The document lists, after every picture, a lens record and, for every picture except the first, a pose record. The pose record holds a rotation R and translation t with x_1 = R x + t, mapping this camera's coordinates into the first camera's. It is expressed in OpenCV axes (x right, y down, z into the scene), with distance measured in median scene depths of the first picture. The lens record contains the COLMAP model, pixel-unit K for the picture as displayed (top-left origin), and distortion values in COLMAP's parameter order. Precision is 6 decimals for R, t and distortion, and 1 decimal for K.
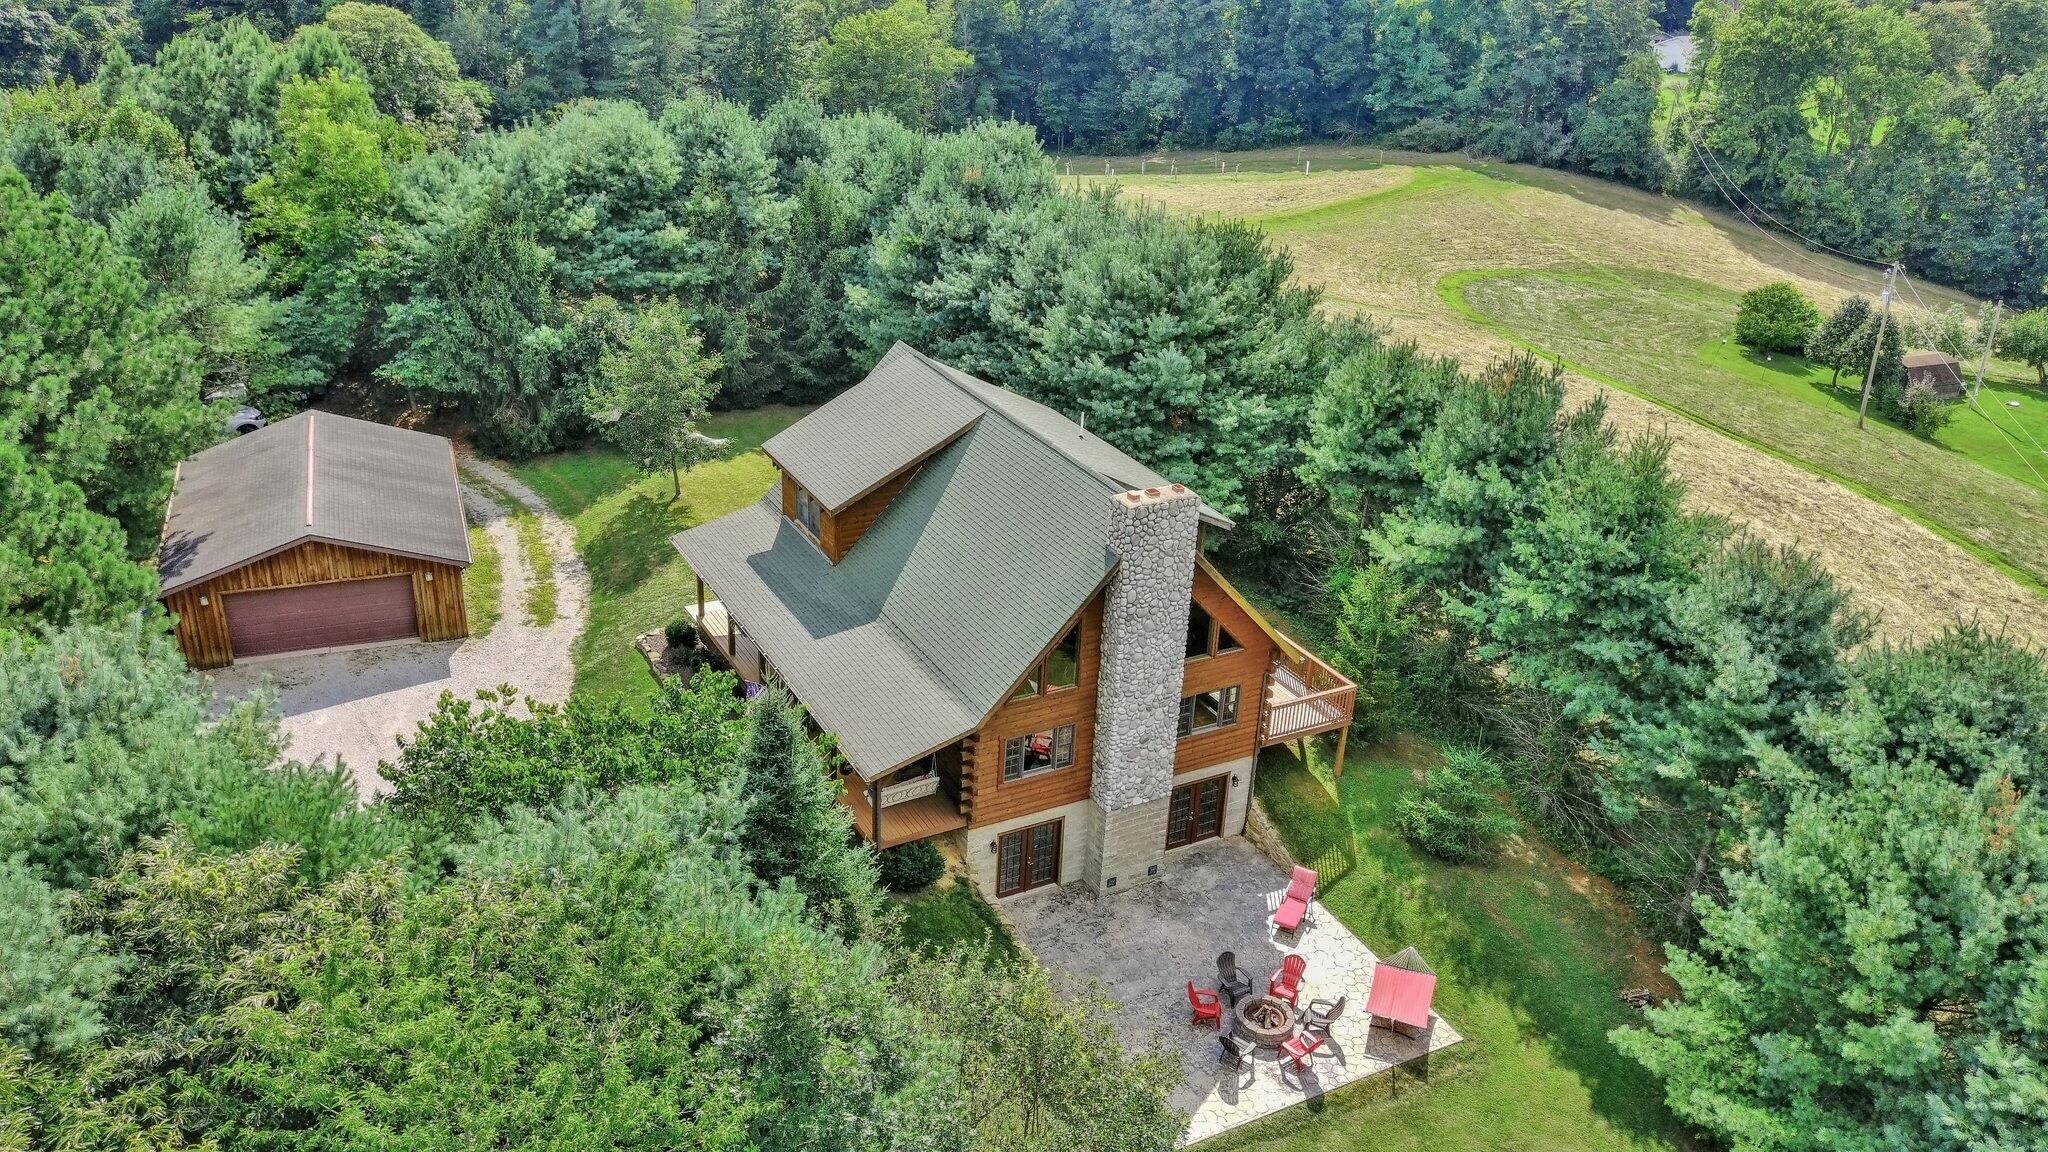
lens RADIAL K [[1580.6, 0, 1015.7], [0, 1580.6, 585.5], [0, 0, 1]] dist [0.101798, -0.151568]
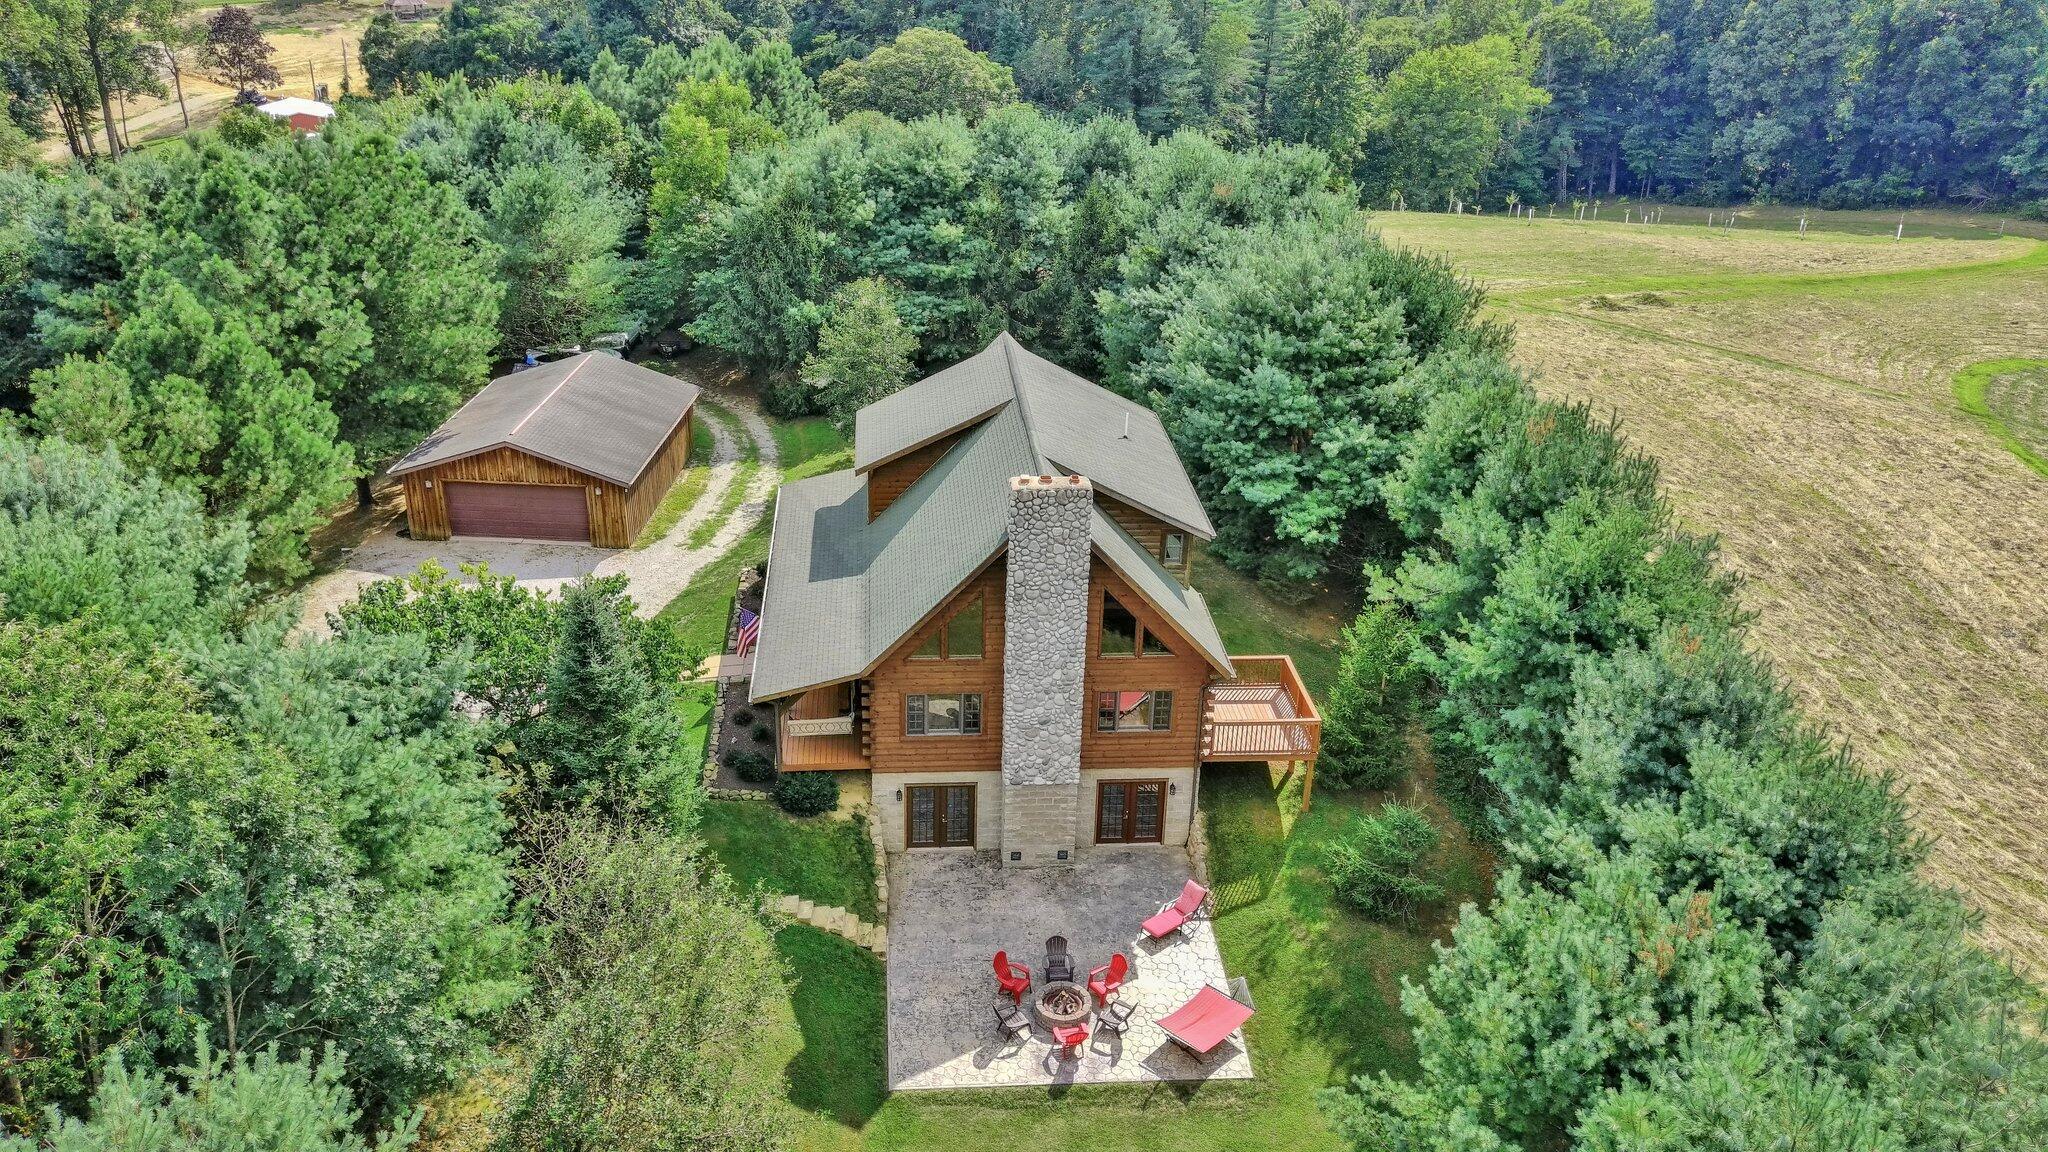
lens RADIAL K [[1580.6, 0, 1015.7], [0, 1580.6, 585.5], [0, 0, 1]] dist [0.101798, -0.151568]
pose [[0.915636, 0.152015, -0.372158, 0.331683], [-0.160153, 0.987050, 0.009146, 0.002696], [0.368729, 0.051228, 0.928124, 0.025045]]
